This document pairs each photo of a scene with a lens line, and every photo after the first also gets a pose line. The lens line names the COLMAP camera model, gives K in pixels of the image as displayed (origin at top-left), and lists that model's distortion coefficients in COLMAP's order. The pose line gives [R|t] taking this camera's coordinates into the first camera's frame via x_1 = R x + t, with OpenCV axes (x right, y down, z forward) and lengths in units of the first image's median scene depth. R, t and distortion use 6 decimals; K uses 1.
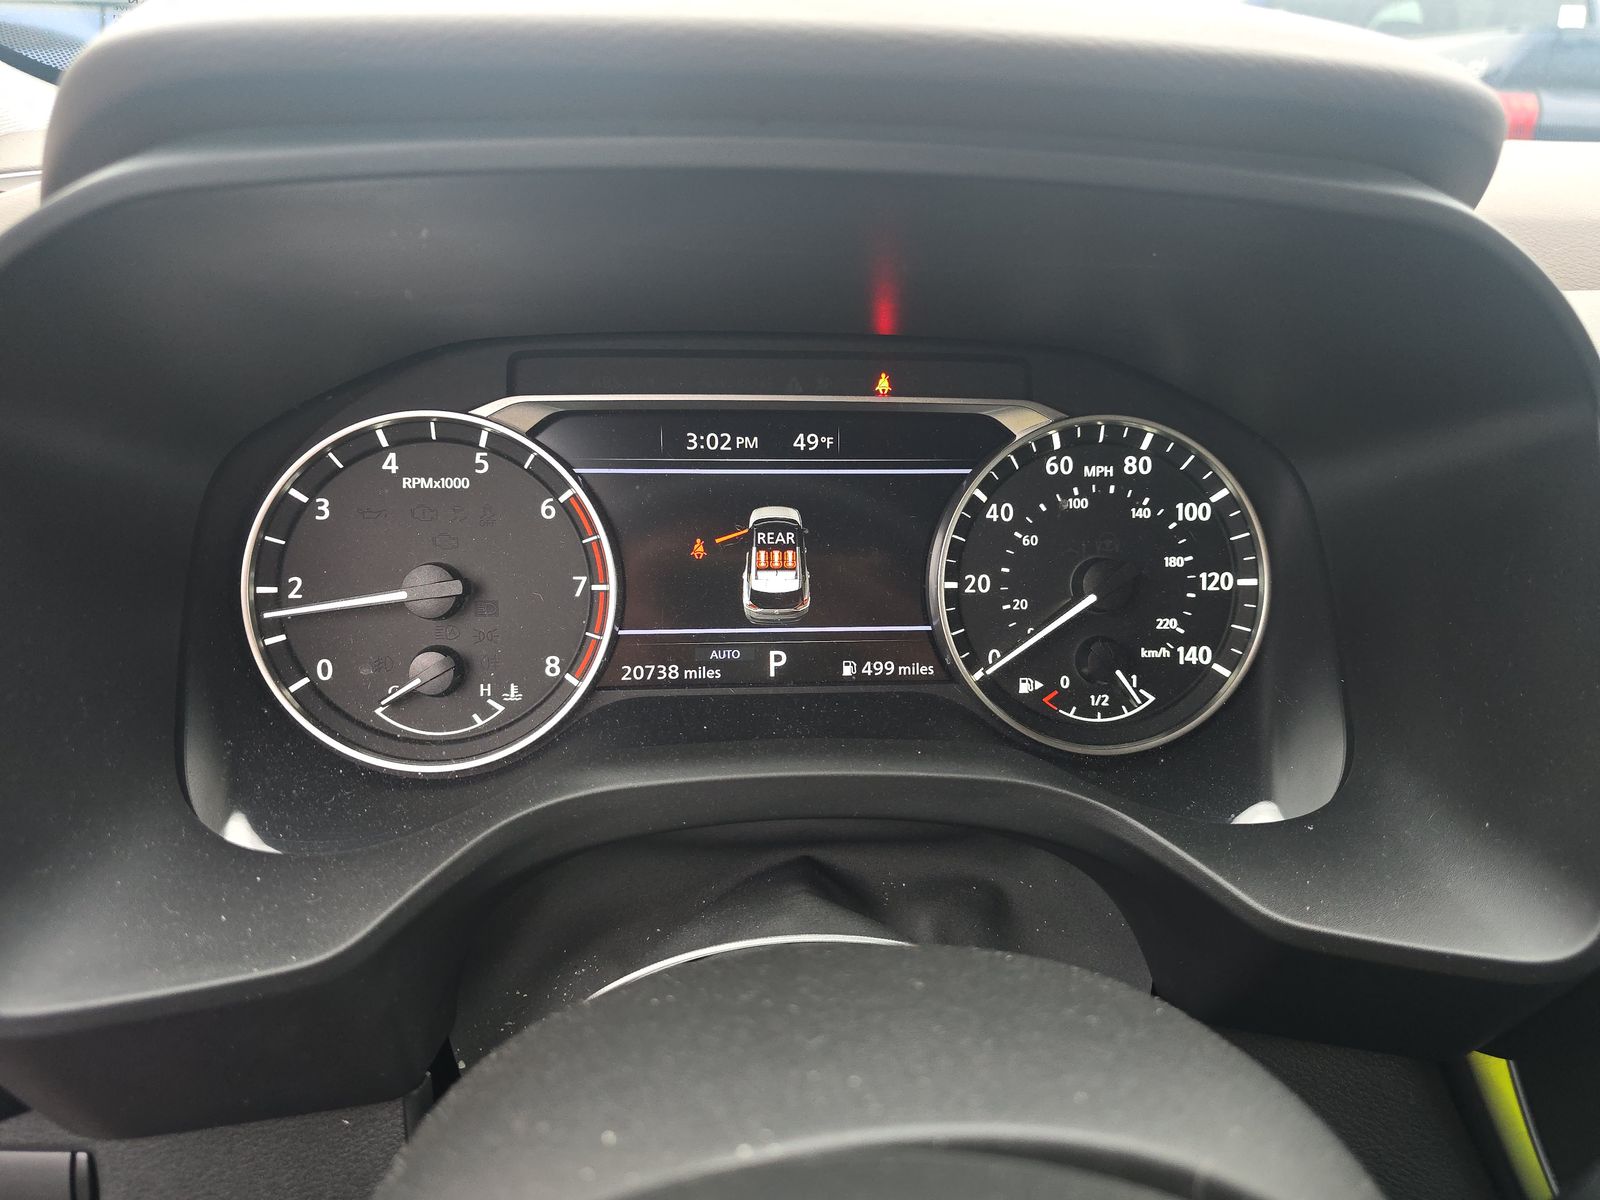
lens RADIAL K [[1079.1, 0, 806.5], [0, 1079.1, 610.6], [0, 0, 1]] dist [0.020775, -0.021563]
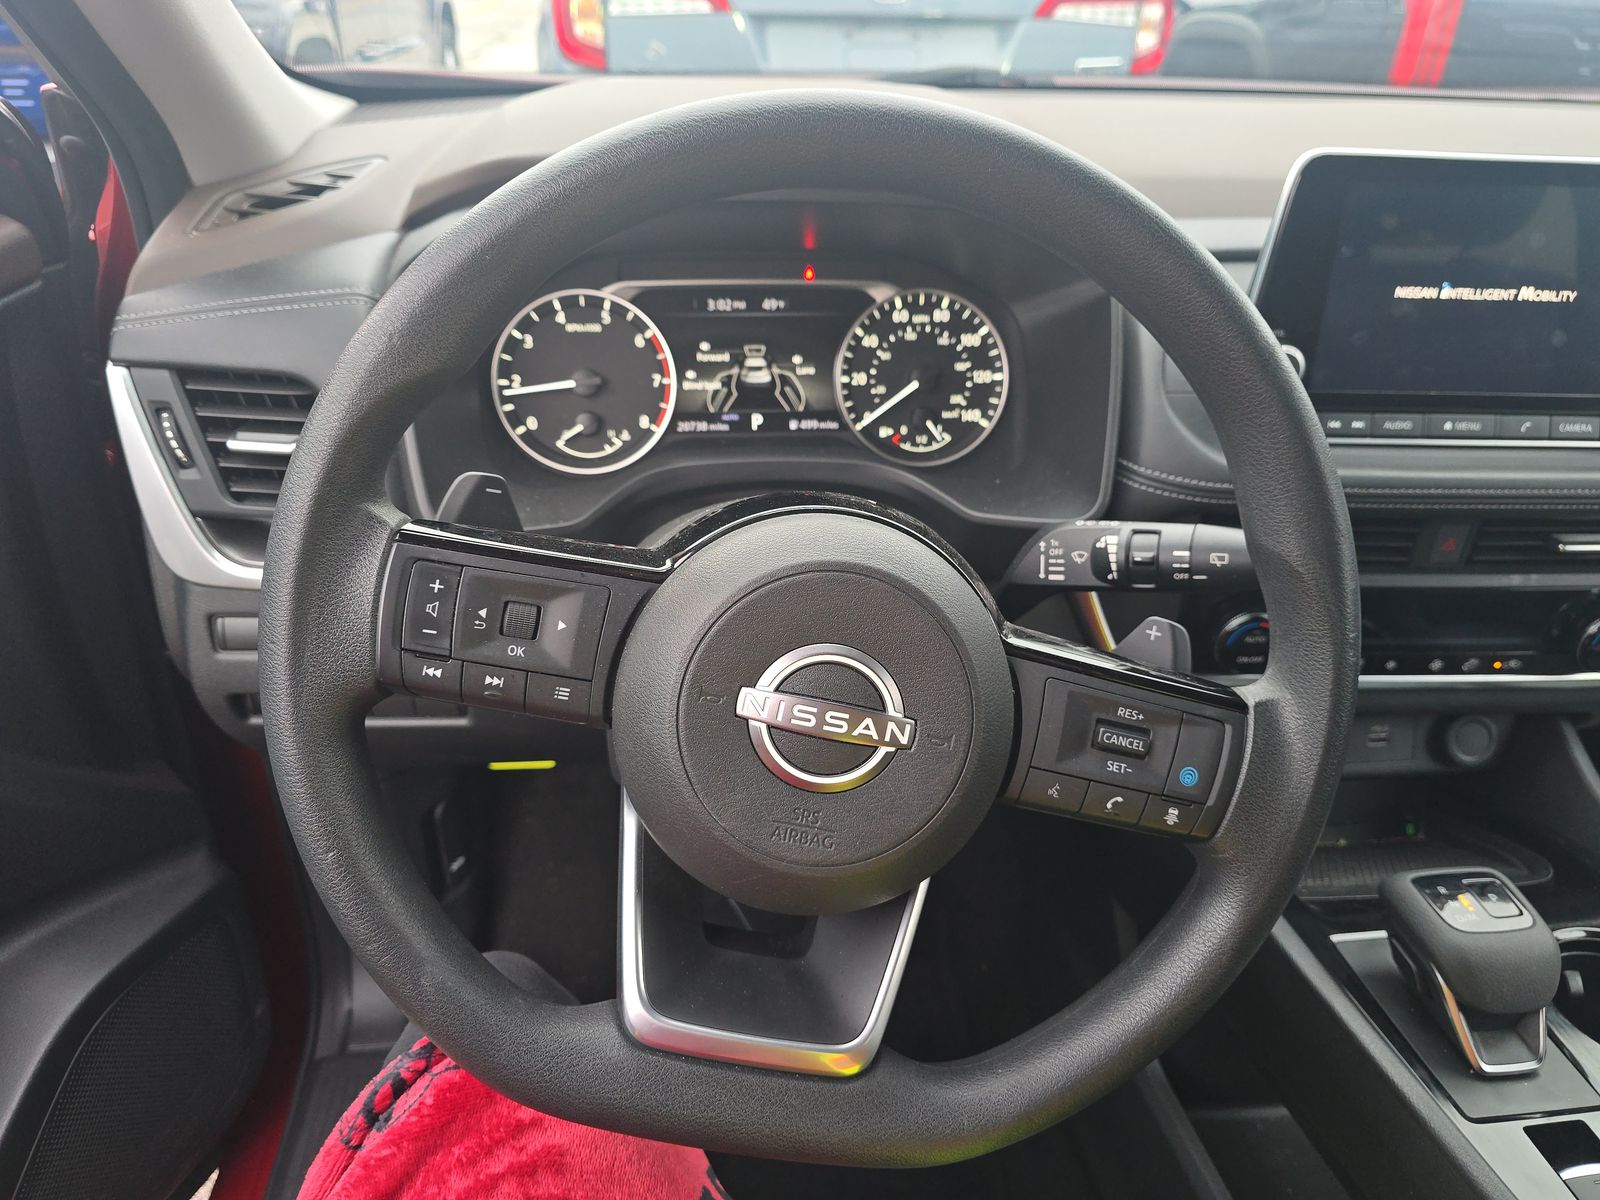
lens RADIAL K [[1079.1, 0, 803.0], [0, 1079.1, 605.3], [0, 0, 1]] dist [0.020775, -0.021563]
pose [[0.999823, -0.011758, 0.014655, 0.023937], [0.009778, 0.991654, 0.128555, 0.129422], [-0.016044, -0.128389, 0.991594, -0.988299]]
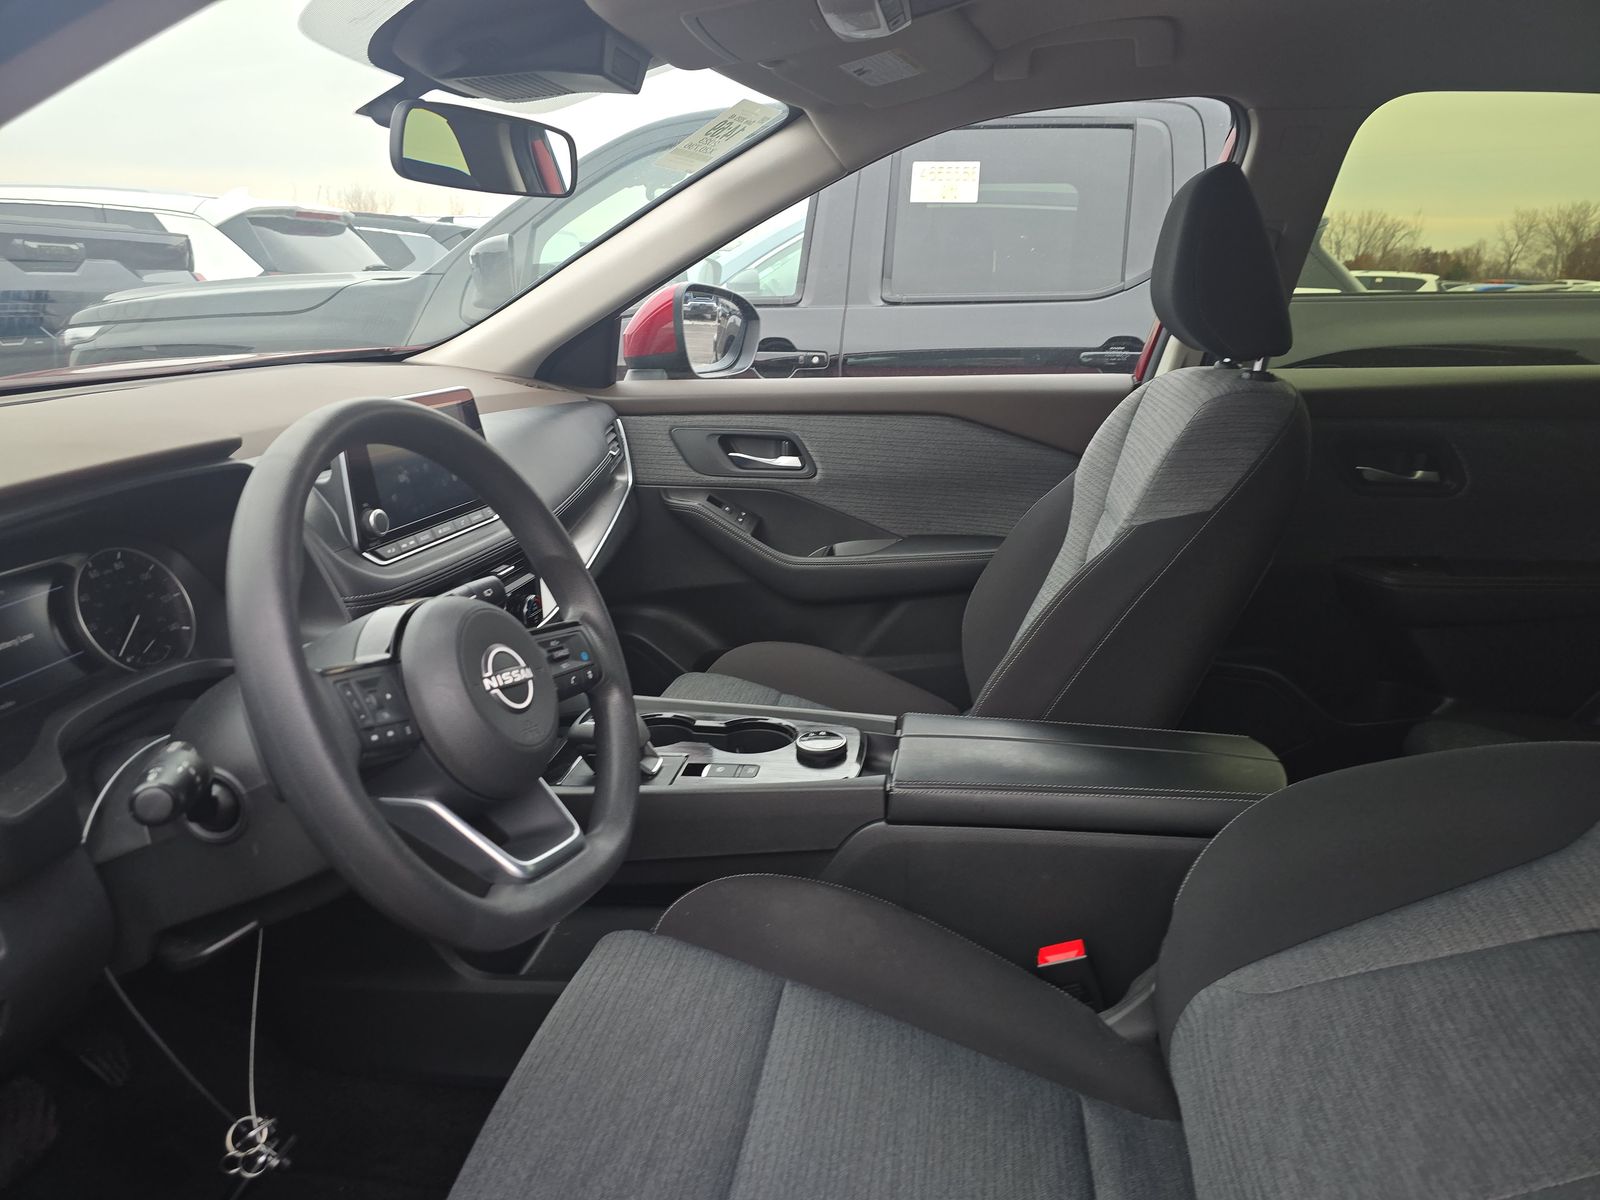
lens RADIAL K [[1079.1, 0, 810.2], [0, 1079.1, 608.4], [0, 0, 1]] dist [0.020775, -0.021563]
pose [[0.238576, -0.310538, 0.920135, -1.676570], [0.382149, 0.901071, 0.205019, 0.053631], [-0.892773, 0.302716, 0.333646, -1.259118]]
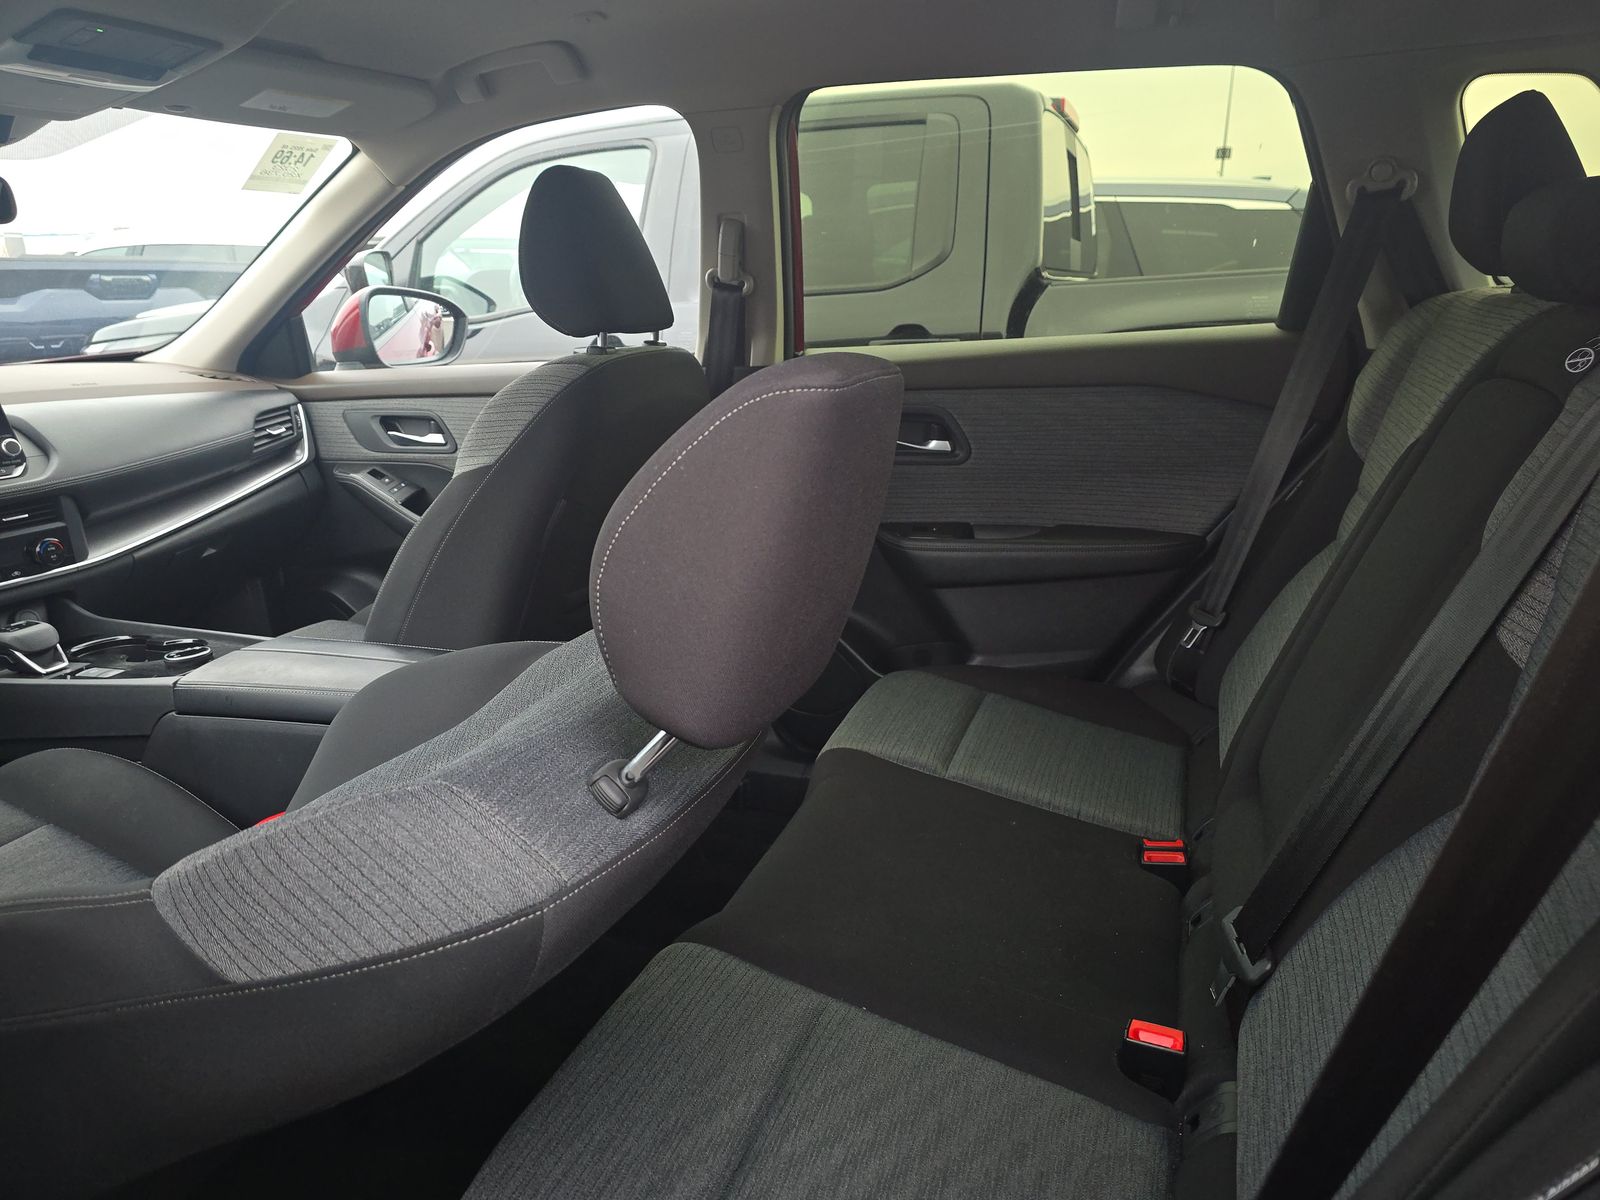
lens RADIAL K [[1079.1, 0, 795.8], [0, 1079.1, 591.0], [0, 0, 1]] dist [0.020775, -0.021563]
pose [[0.409807, -0.288408, 0.865378, -1.276570], [0.399171, 0.909741, 0.114162, 1.317104], [-0.820196, 0.298650, 0.487942, -3.927435]]
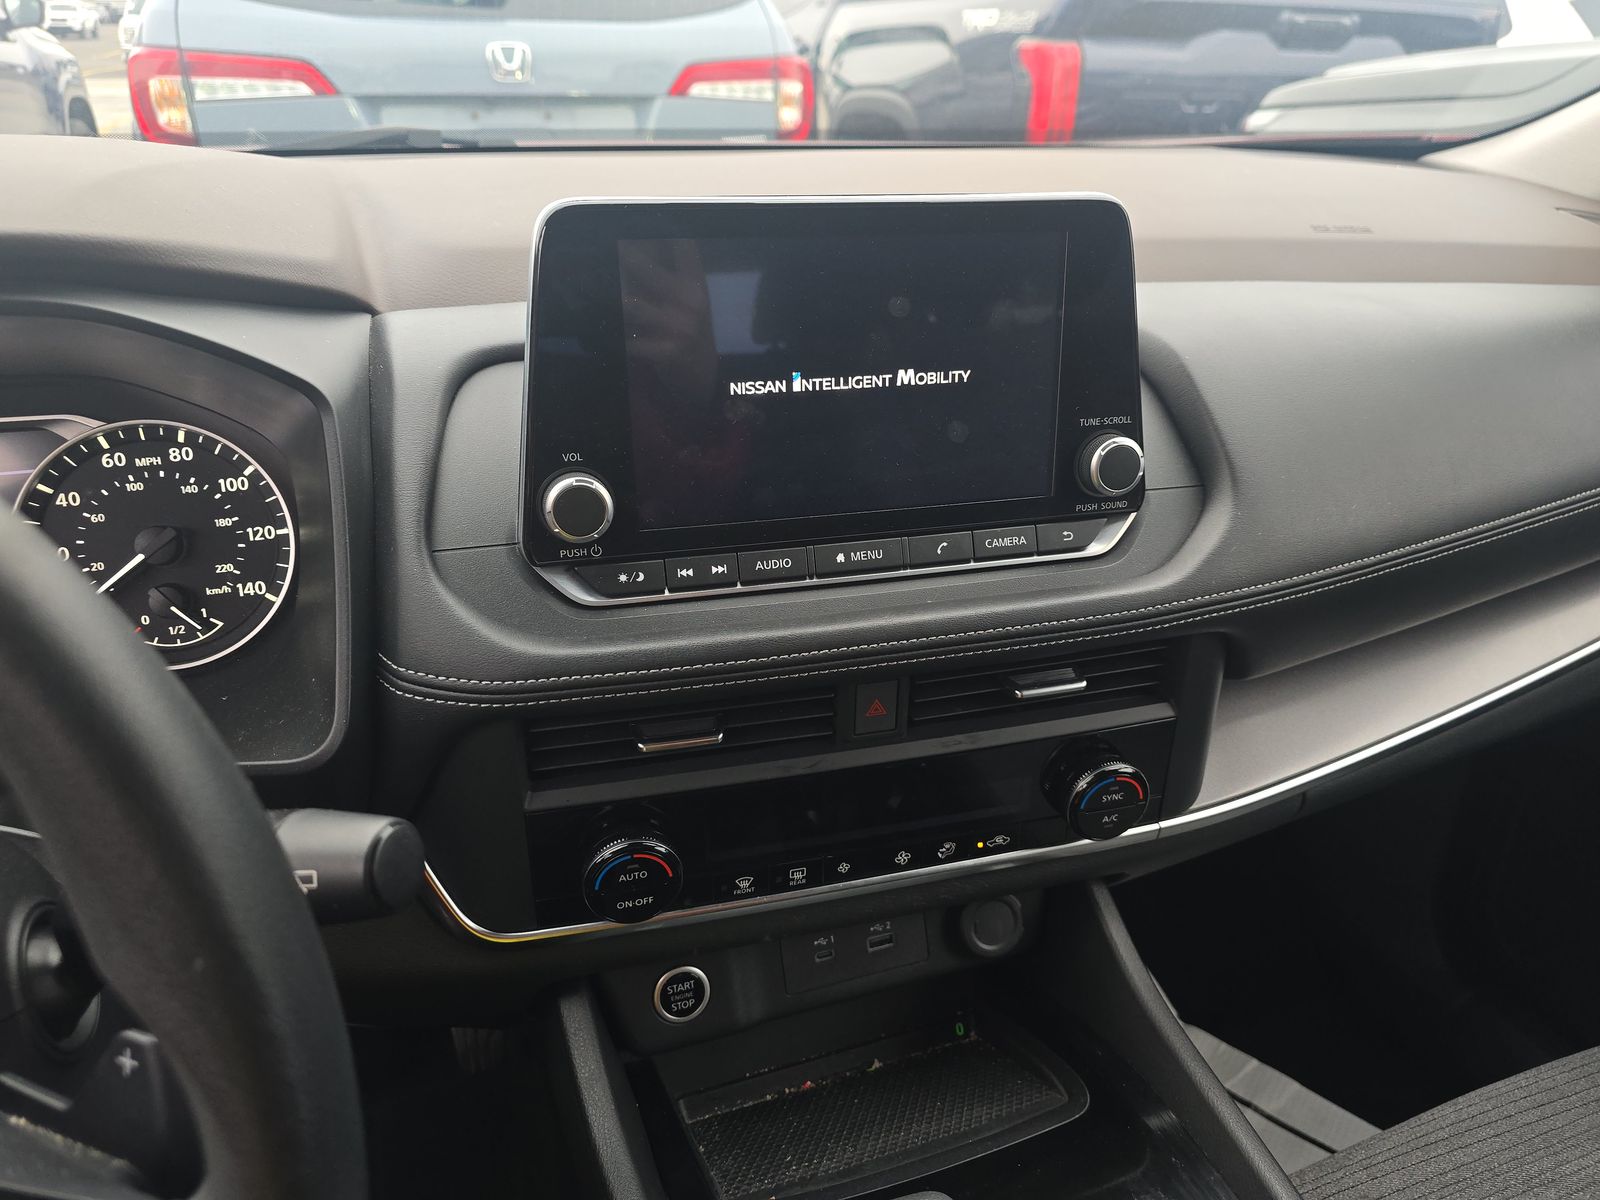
lens RADIAL K [[1079.1, 0, 794.6], [0, 1079.1, 604.7], [0, 0, 1]] dist [0.020775, -0.021563]
pose [[0.971079, -0.119233, 0.206855, 0.753027], [0.106030, 0.991619, 0.073823, 0.033456], [-0.213923, -0.049755, 0.975582, -0.497286]]
